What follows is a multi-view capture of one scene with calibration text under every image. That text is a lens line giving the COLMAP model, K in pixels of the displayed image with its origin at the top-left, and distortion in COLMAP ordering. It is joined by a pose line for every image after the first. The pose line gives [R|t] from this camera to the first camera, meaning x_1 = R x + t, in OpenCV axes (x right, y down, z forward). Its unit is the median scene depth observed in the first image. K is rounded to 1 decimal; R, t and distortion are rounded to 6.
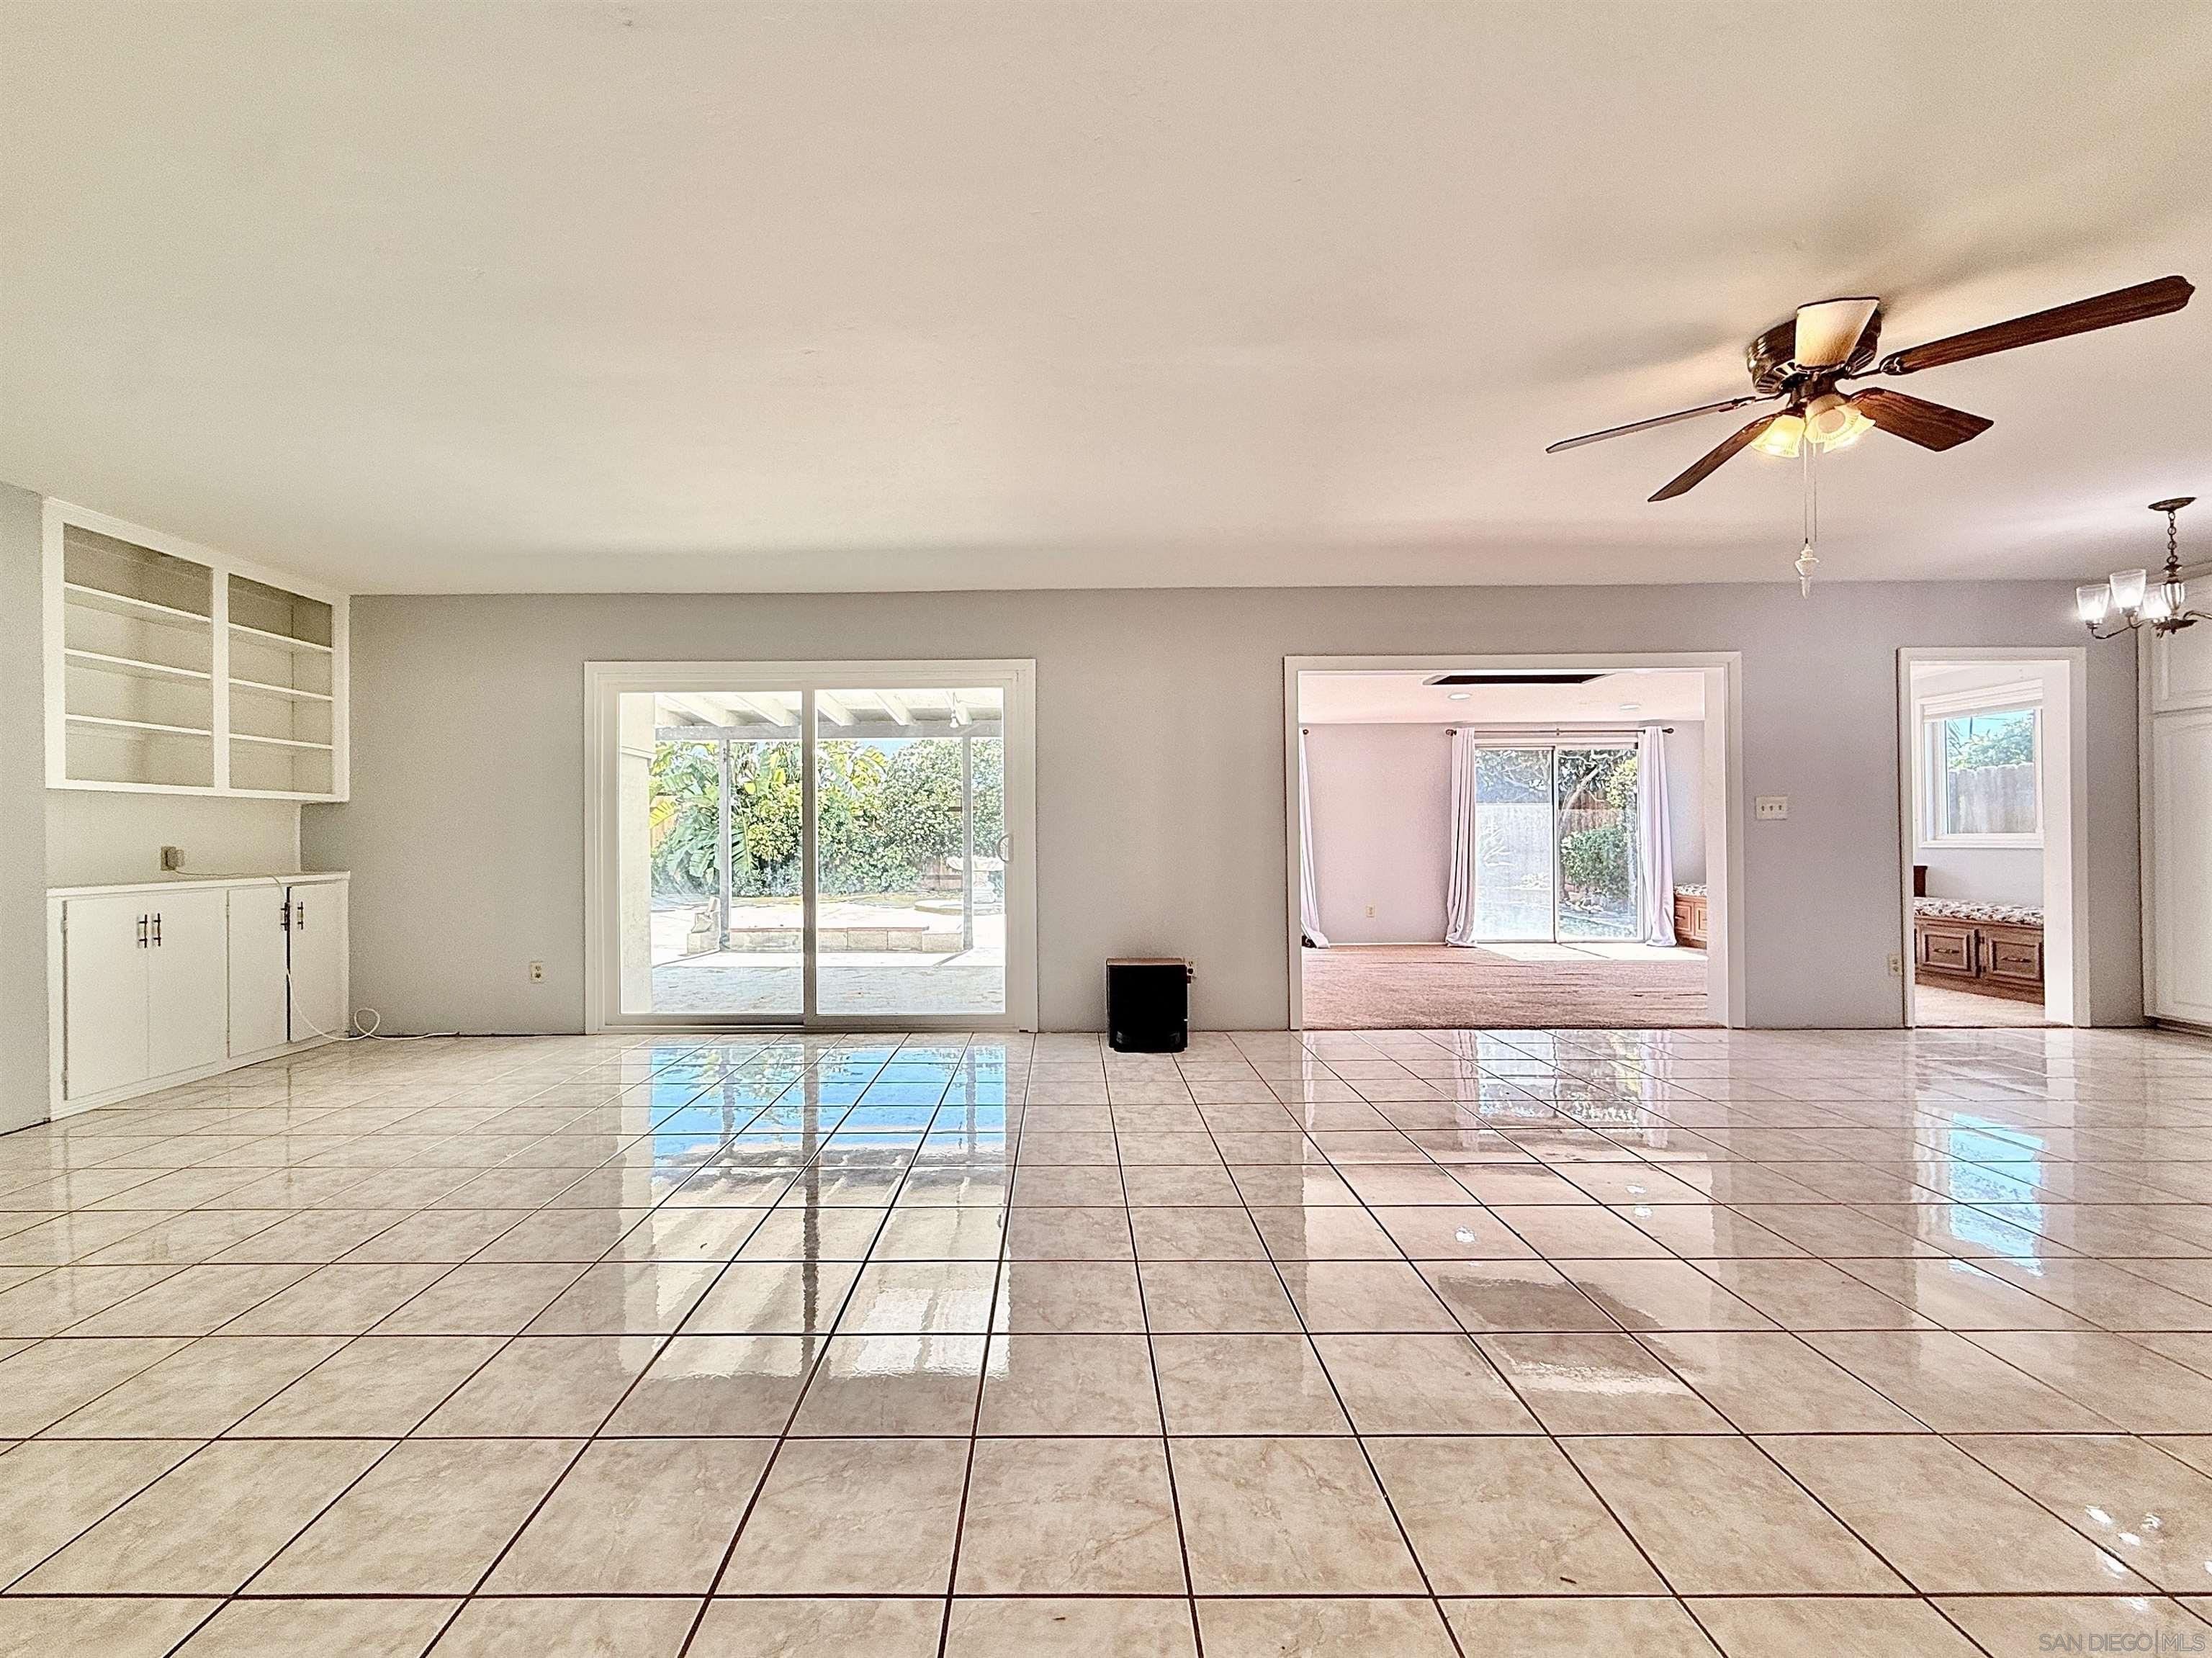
lens RADIAL K [[938.4, 0, 1076.8], [0, 938.4, 843.4], [0, 0, 1]] dist [-0.001630, -0.000879]
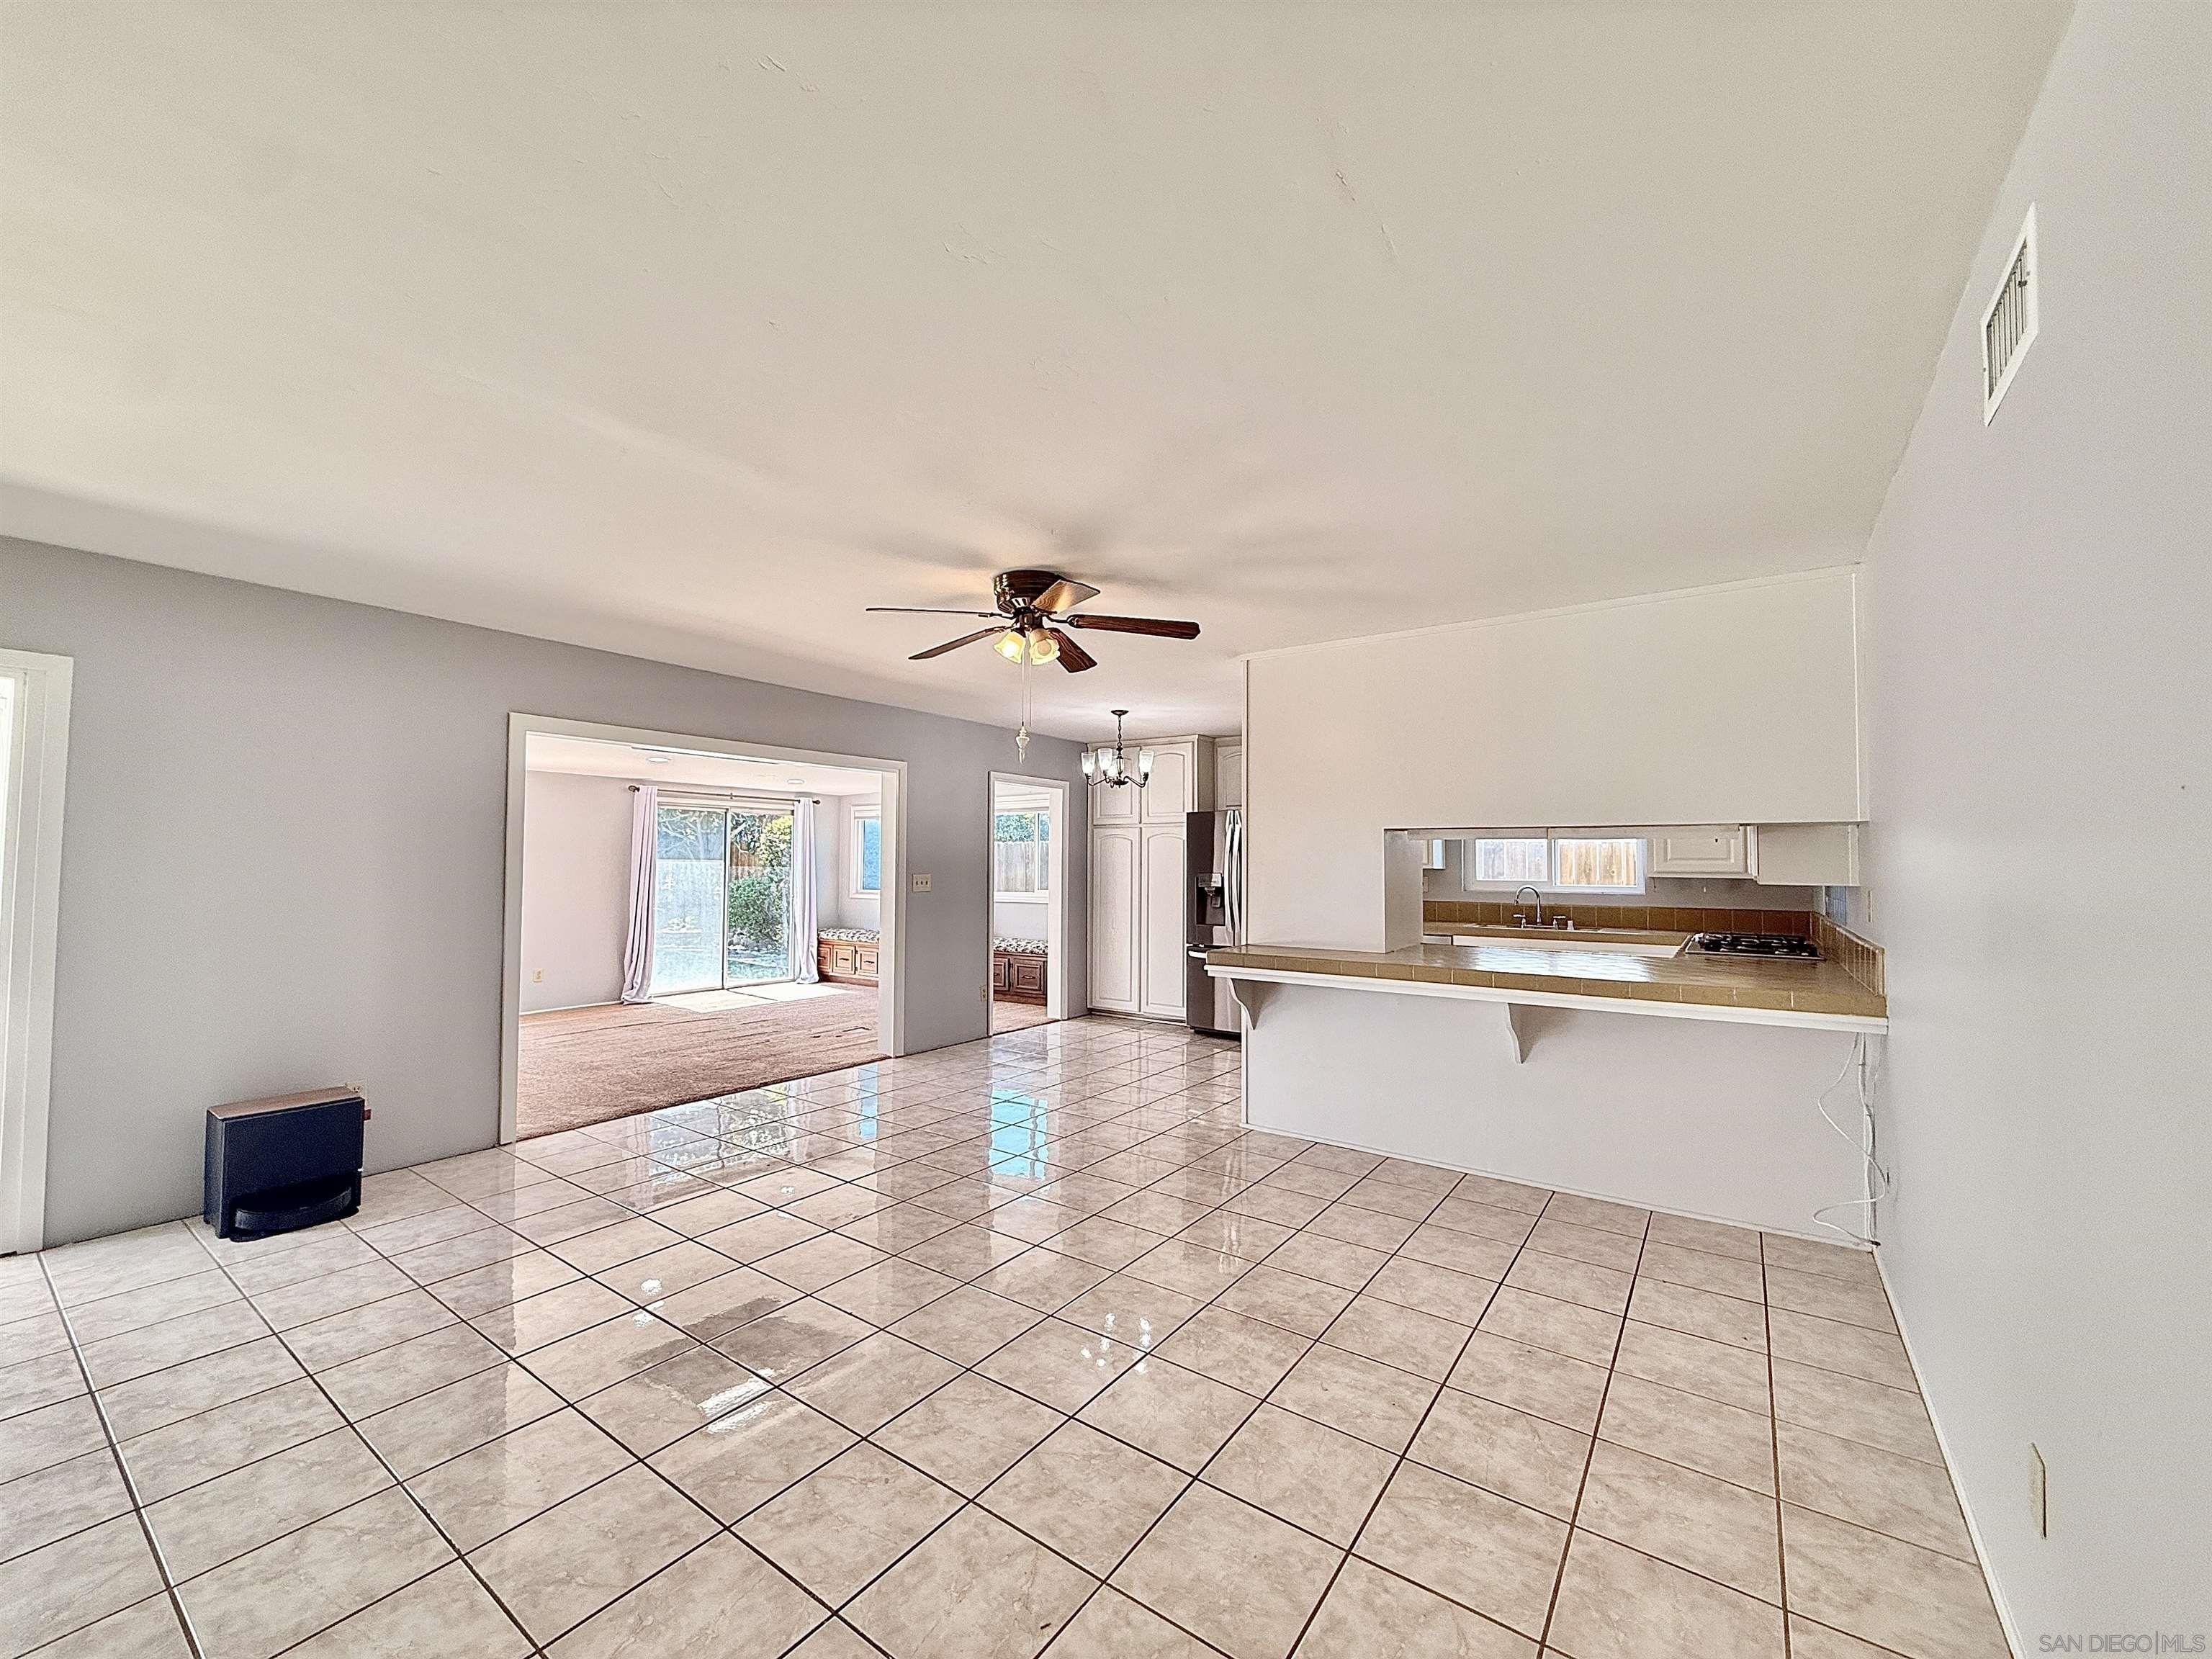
lens RADIAL K [[881.7, 0, 1096.7], [0, 881.7, 818.0], [0, 0, 1]] dist [-0.001806, -0.000469]
pose [[0.577178, 0.053057, 0.814893, -0.127819], [-0.010075, 0.998274, -0.057860, -0.057979], [-0.816556, 0.025186, 0.576716, 0.080831]]
